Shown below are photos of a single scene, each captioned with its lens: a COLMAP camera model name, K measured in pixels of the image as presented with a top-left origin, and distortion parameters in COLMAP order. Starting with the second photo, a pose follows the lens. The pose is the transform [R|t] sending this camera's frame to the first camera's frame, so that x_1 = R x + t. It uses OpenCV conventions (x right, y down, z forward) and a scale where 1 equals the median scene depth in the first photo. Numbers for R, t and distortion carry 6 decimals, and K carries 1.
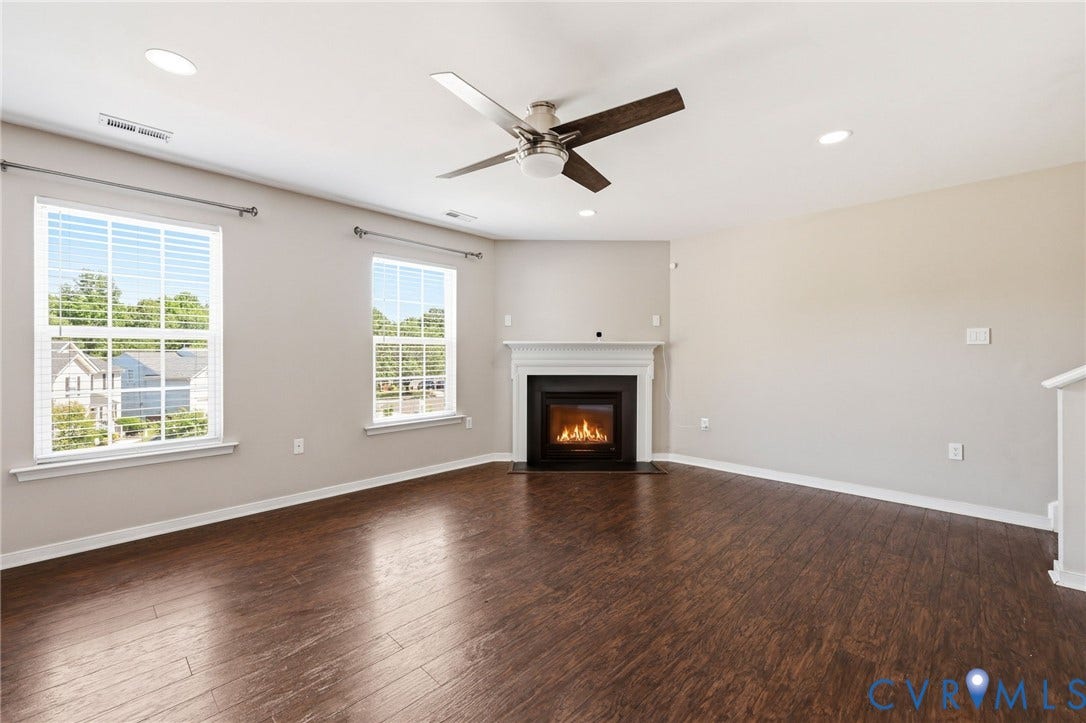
lens RADIAL K [[436.0, 0, 536.9], [0, 436.0, 354.0], [0, 0, 1]] dist [-0.022346, 0.000086]
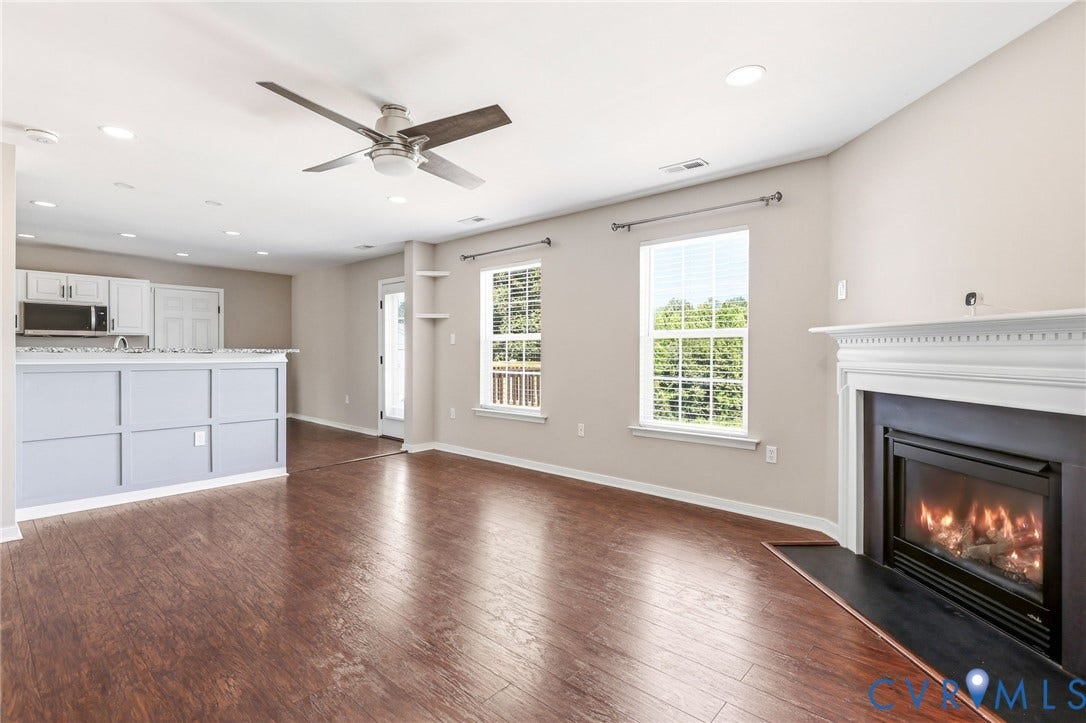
lens RADIAL K [[503.7, 0, 543.1], [0, 503.7, 348.3], [0, 0, 1]] dist [-0.000886, -0.000353]
pose [[0.054242, -0.005299, -0.998514, 0.569159], [0.001077, 0.999986, -0.005249, 0.001379], [0.998527, -0.000790, 0.054247, 0.593962]]
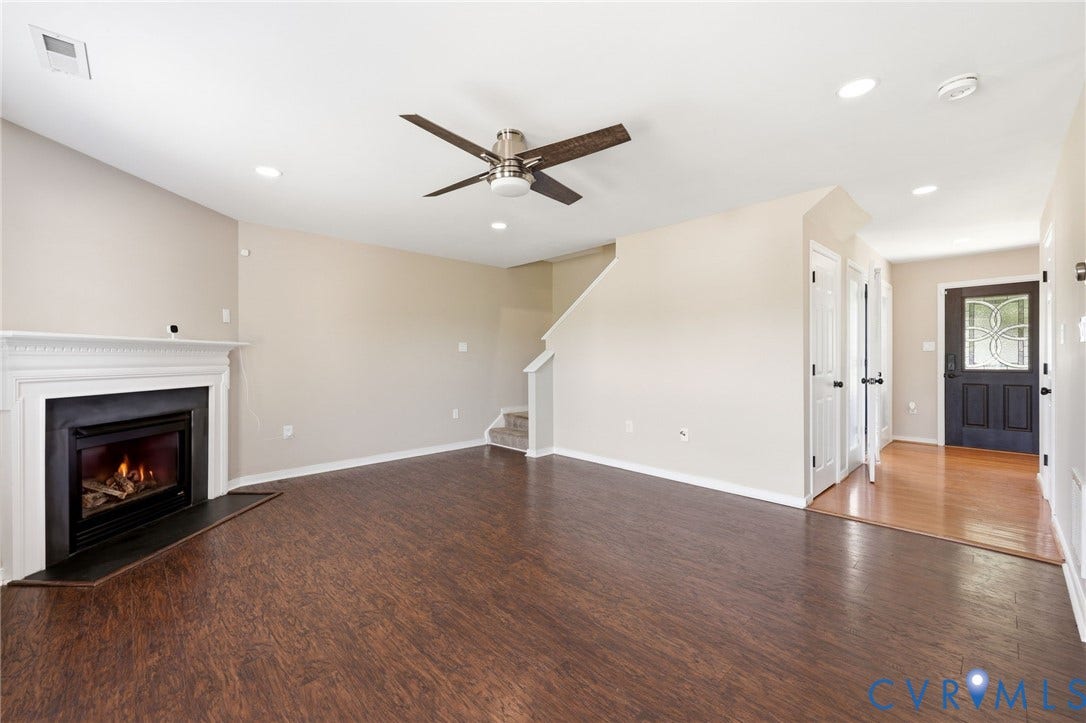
lens RADIAL K [[436.0, 0, 536.9], [0, 436.0, 354.0], [0, 0, 1]] dist [-0.022346, 0.000086]
pose [[0.038032, 0.005402, 0.999262, -0.504167], [0.001681, 0.999984, -0.005470, -0.001229], [-0.999275, 0.001888, 0.038022, 0.408580]]
